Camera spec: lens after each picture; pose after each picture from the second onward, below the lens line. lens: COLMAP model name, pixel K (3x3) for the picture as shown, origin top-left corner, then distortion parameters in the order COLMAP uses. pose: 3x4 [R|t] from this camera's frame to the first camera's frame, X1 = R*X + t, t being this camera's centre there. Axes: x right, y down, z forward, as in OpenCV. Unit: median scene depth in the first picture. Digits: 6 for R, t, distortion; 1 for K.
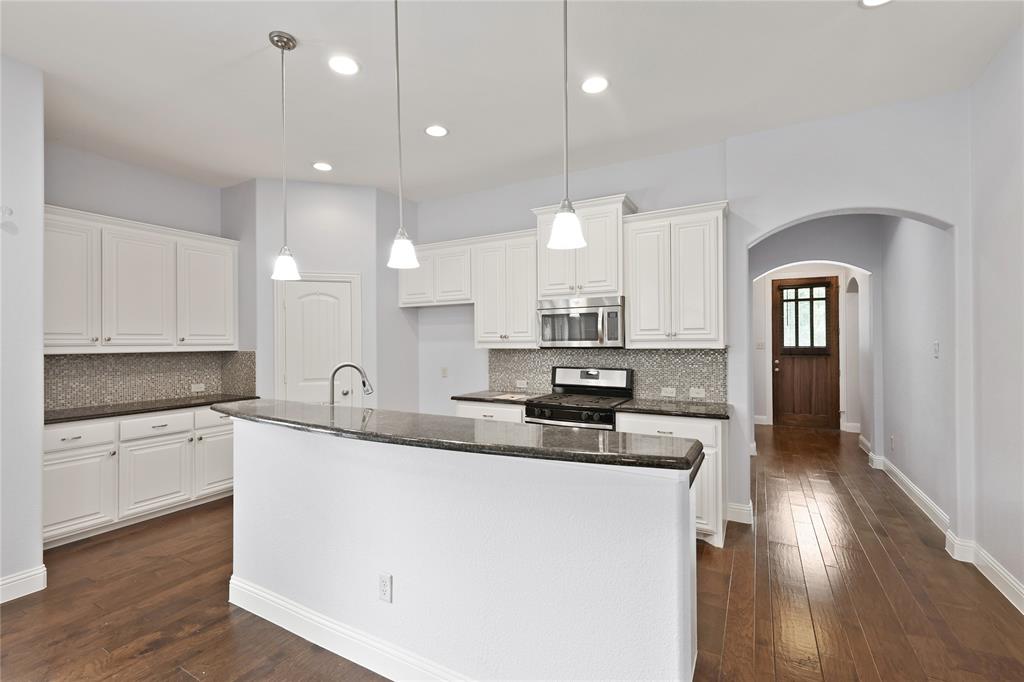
lens RADIAL K [[441.7, 0, 511.5], [0, 441.7, 340.0], [0, 0, 1]] dist [0.000745, 0.000077]
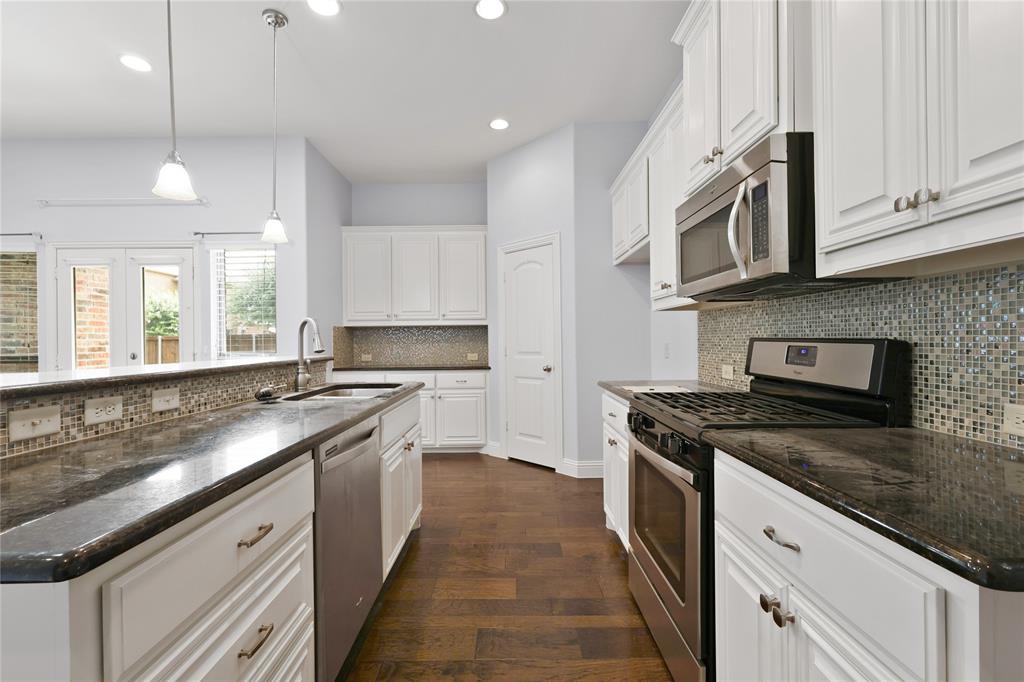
lens RADIAL K [[441.7, 0, 511.5], [0, 441.7, 340.0], [0, 0, 1]] dist [0.000745, 0.000077]
pose [[0.503020, 0.003314, -0.864269, 0.405447], [0.014277, 0.999824, 0.012143, 0.055563], [0.864157, -0.018447, 0.502884, 0.549918]]
